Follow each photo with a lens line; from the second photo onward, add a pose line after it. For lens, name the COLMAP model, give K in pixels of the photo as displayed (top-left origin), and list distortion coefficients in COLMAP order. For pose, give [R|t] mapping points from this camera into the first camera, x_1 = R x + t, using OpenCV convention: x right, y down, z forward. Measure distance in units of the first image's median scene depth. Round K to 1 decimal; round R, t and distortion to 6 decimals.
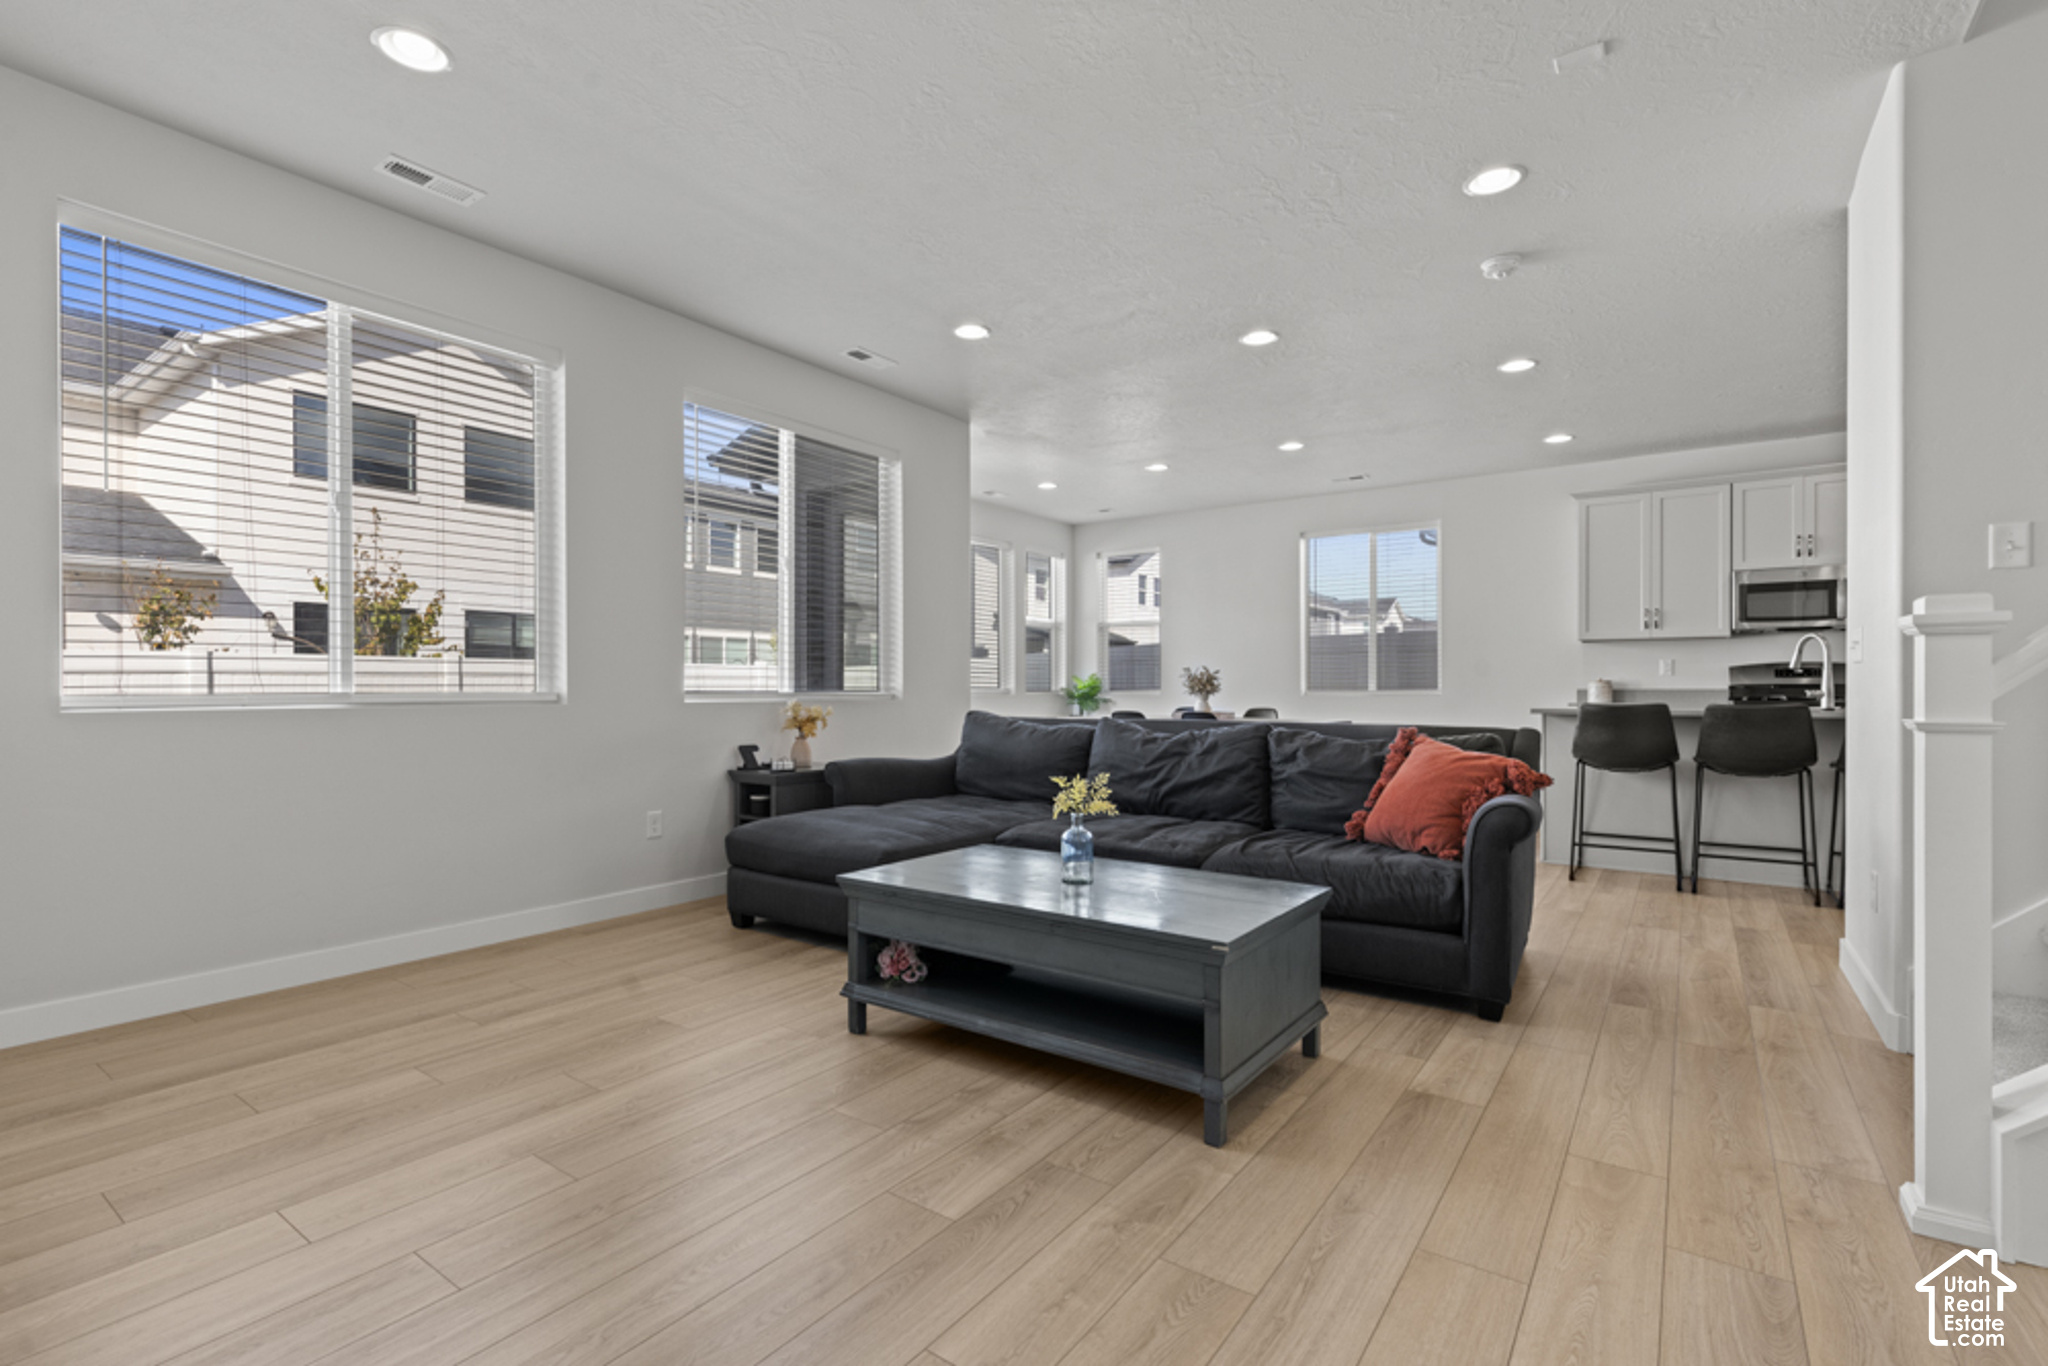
lens RADIAL K [[950.7, 0, 970.3], [0, 950.7, 685.7], [0, 0, 1]] dist [0.000305, -0.000119]
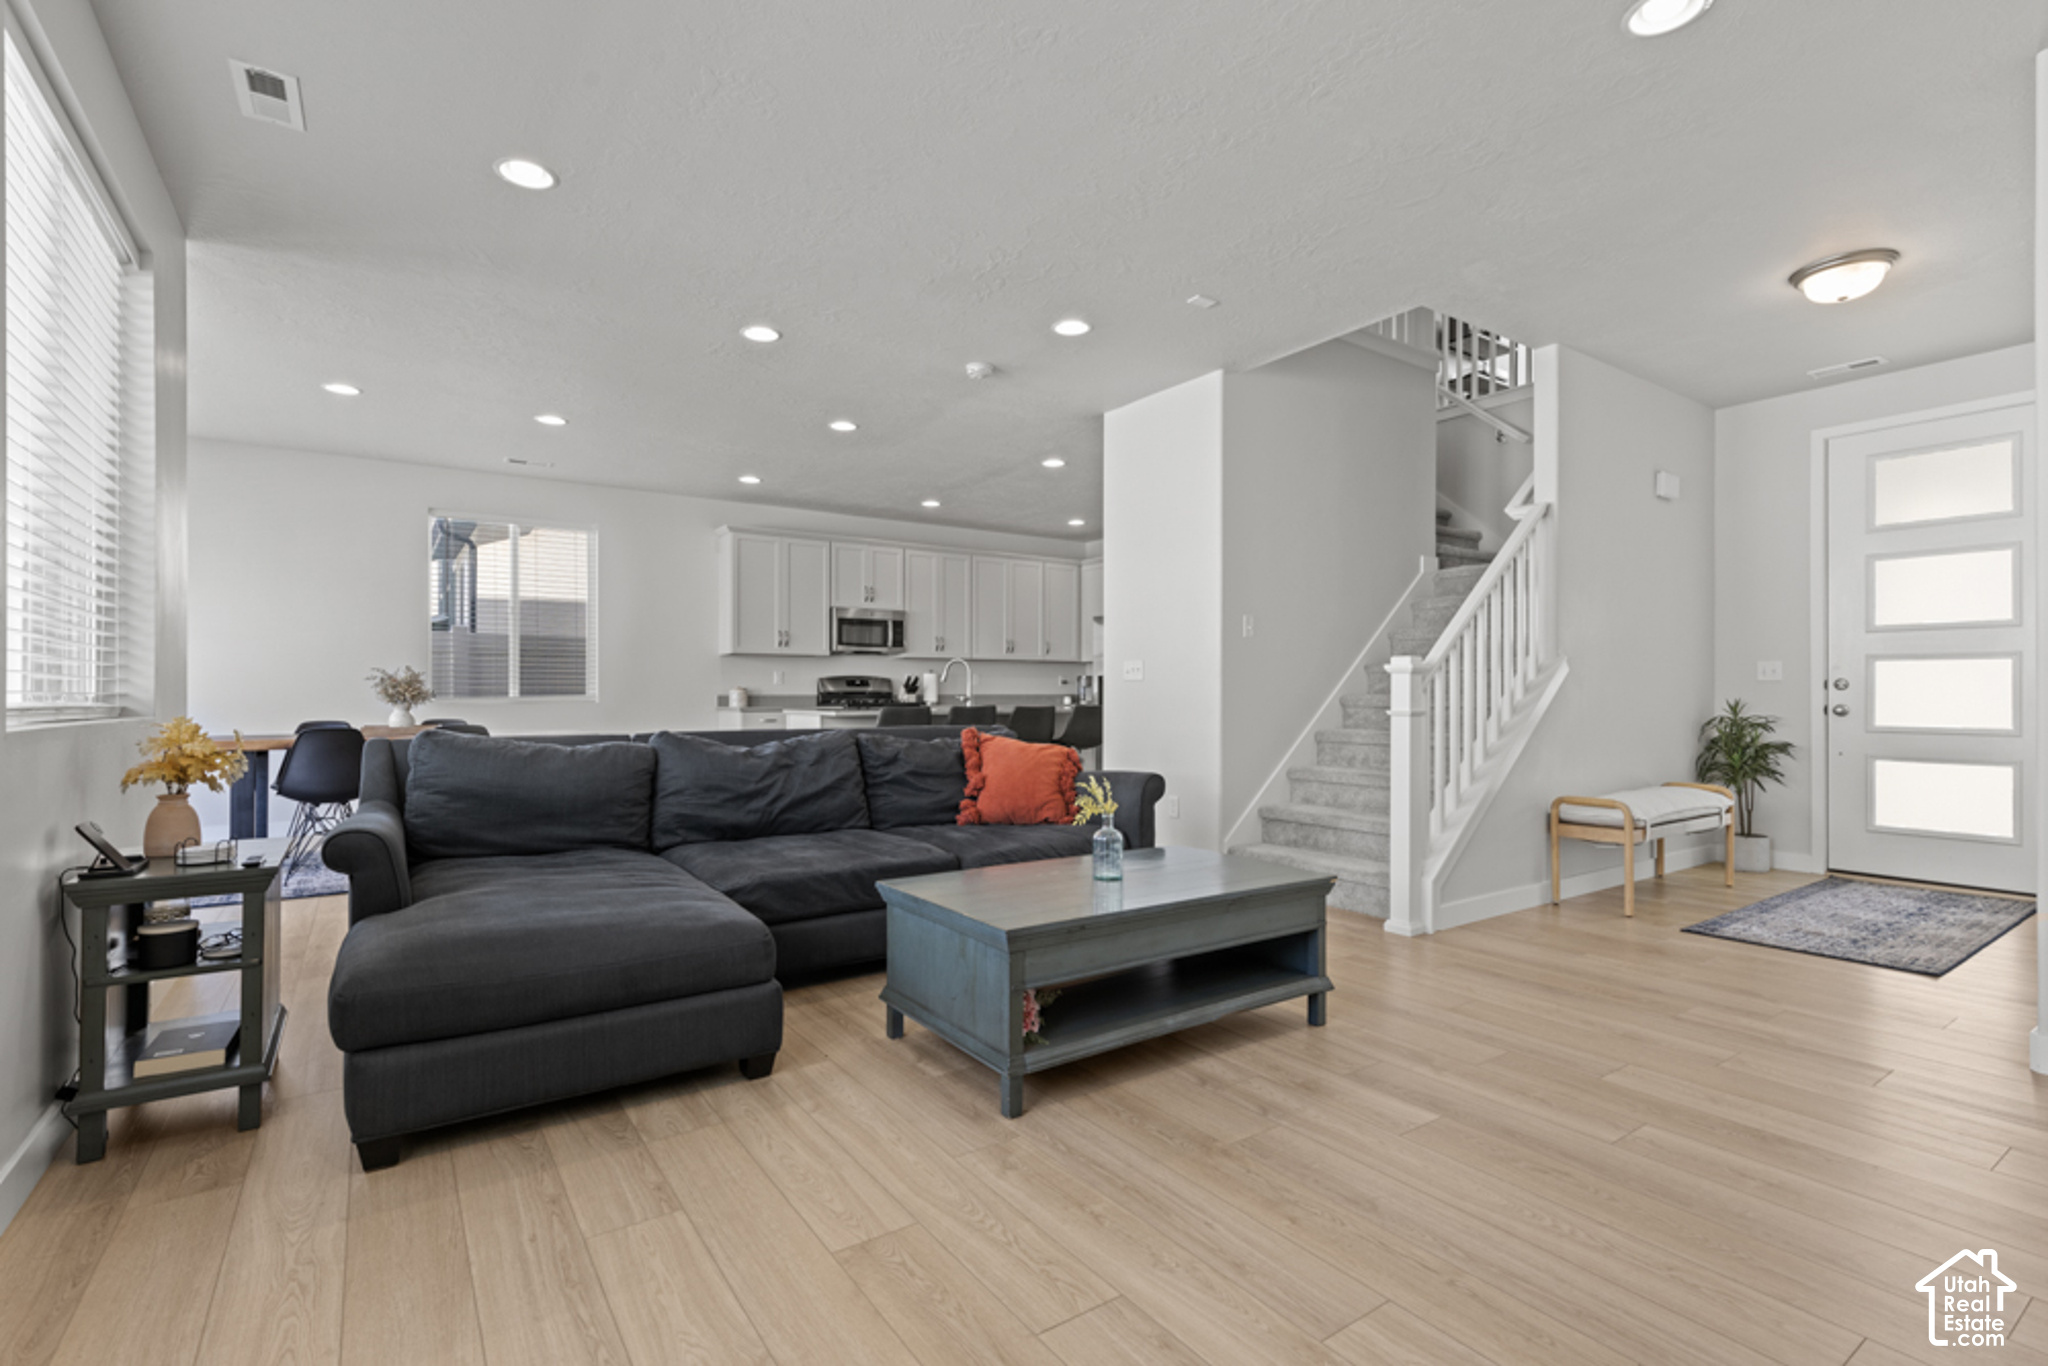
lens RADIAL K [[944.1, 0, 1051.6], [0, 944.1, 692.6], [0, 0, 1]] dist [0.001518, 0.000158]
pose [[0.294190, 0.001043, 0.955746, -0.659140], [-0.004271, 0.999991, 0.000224, -0.002168], [-0.955737, -0.004148, 0.294192, 0.537969]]
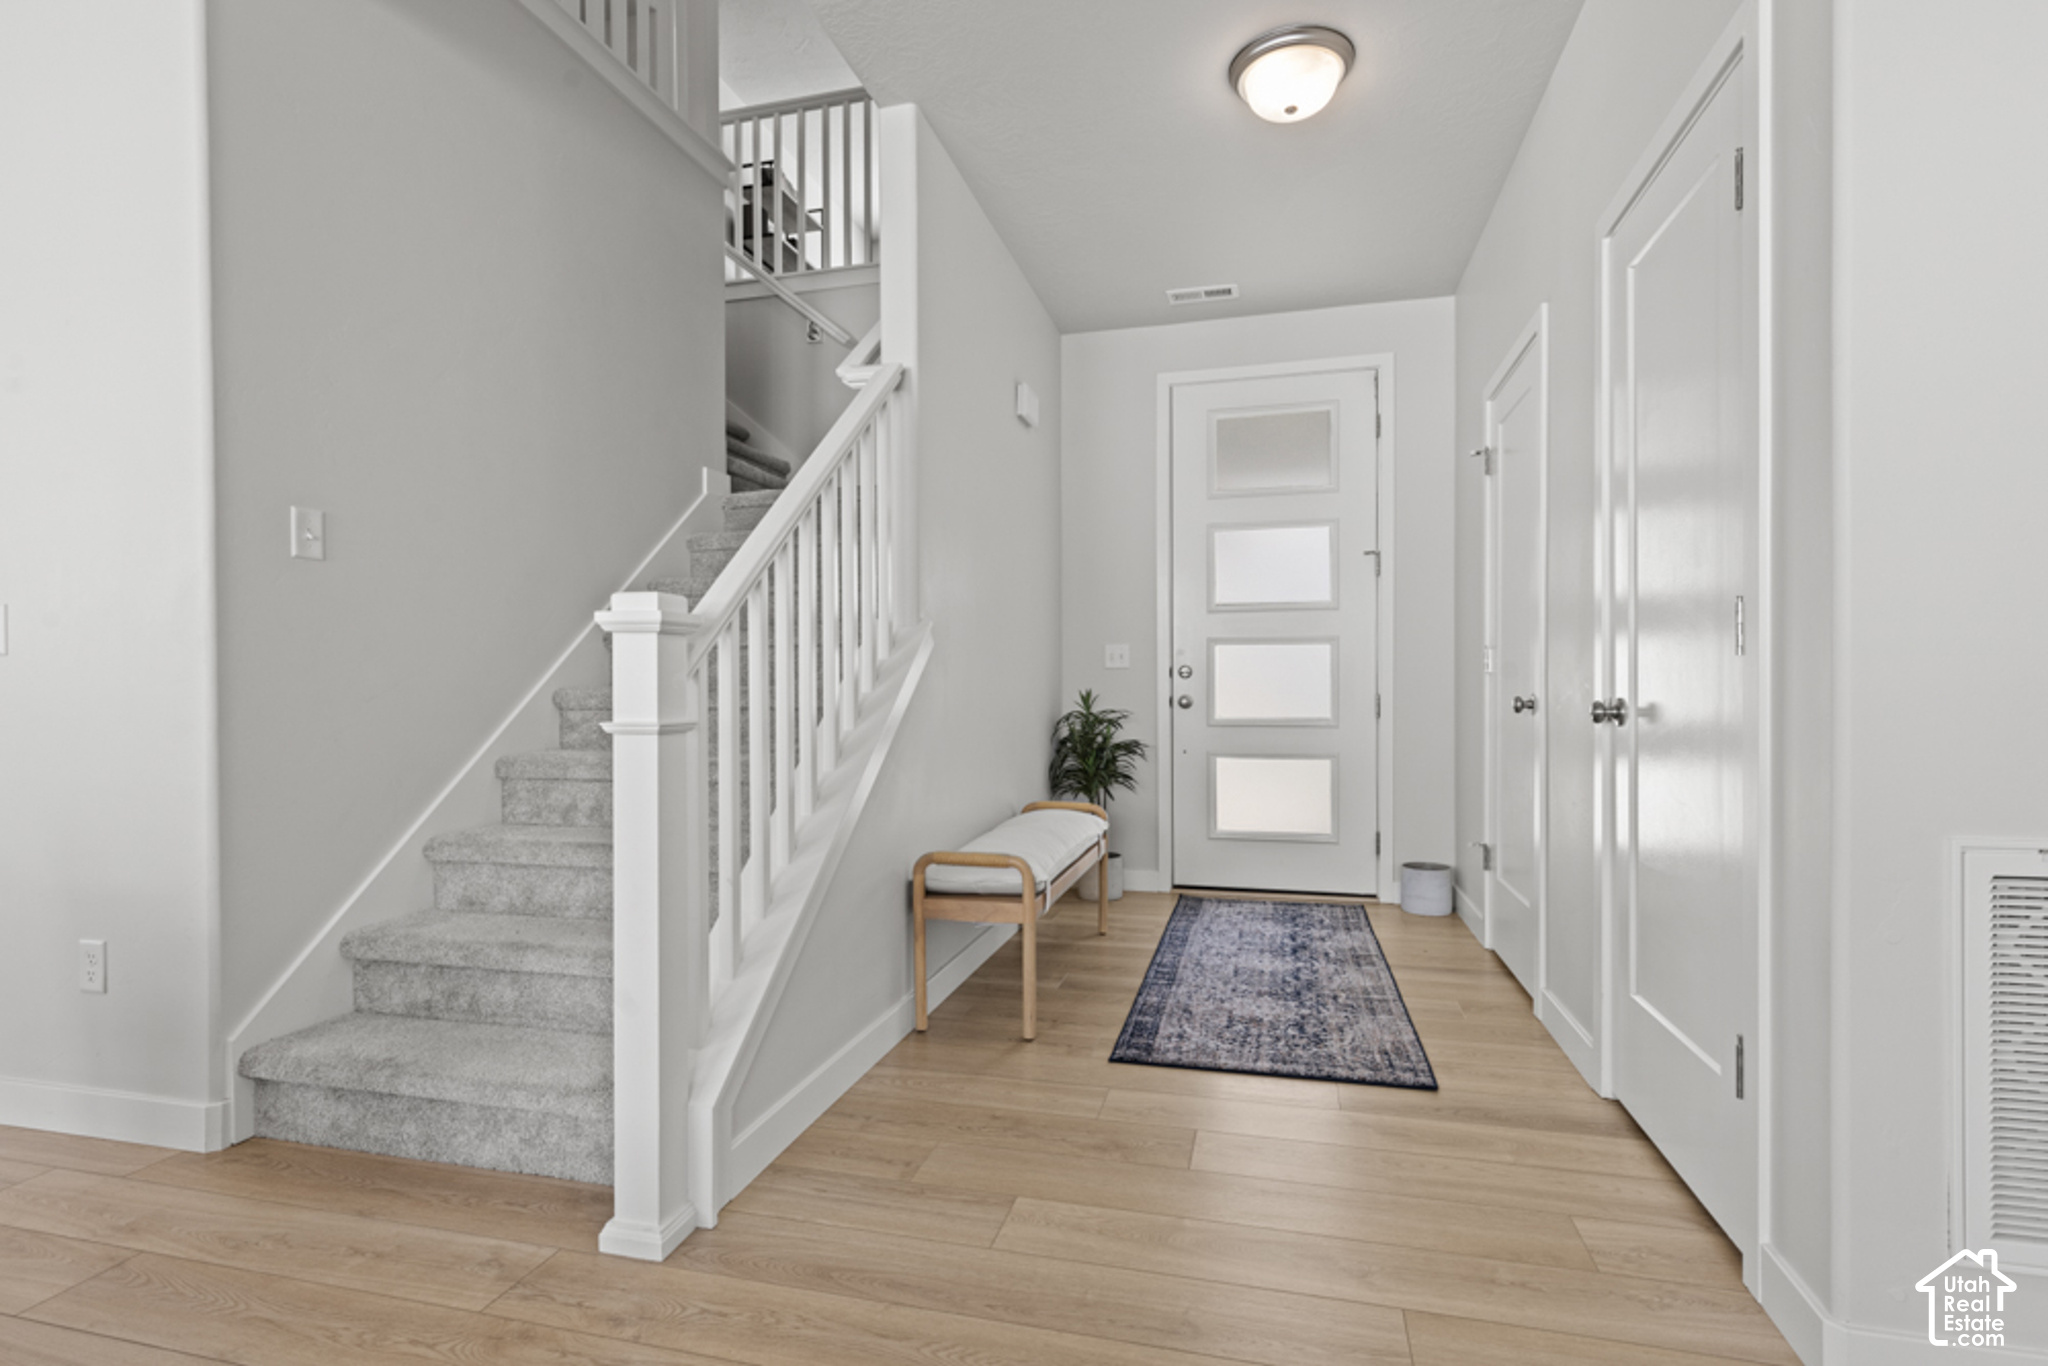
lens RADIAL K [[944.1, 0, 1051.6], [0, 944.1, 692.6], [0, 0, 1]] dist [0.001518, 0.000158]
pose [[-0.398637, -0.002040, 0.917107, -0.012617], [0.003742, 0.999986, 0.003850, 0.002313], [-0.917101, 0.004967, -0.398623, 0.472249]]
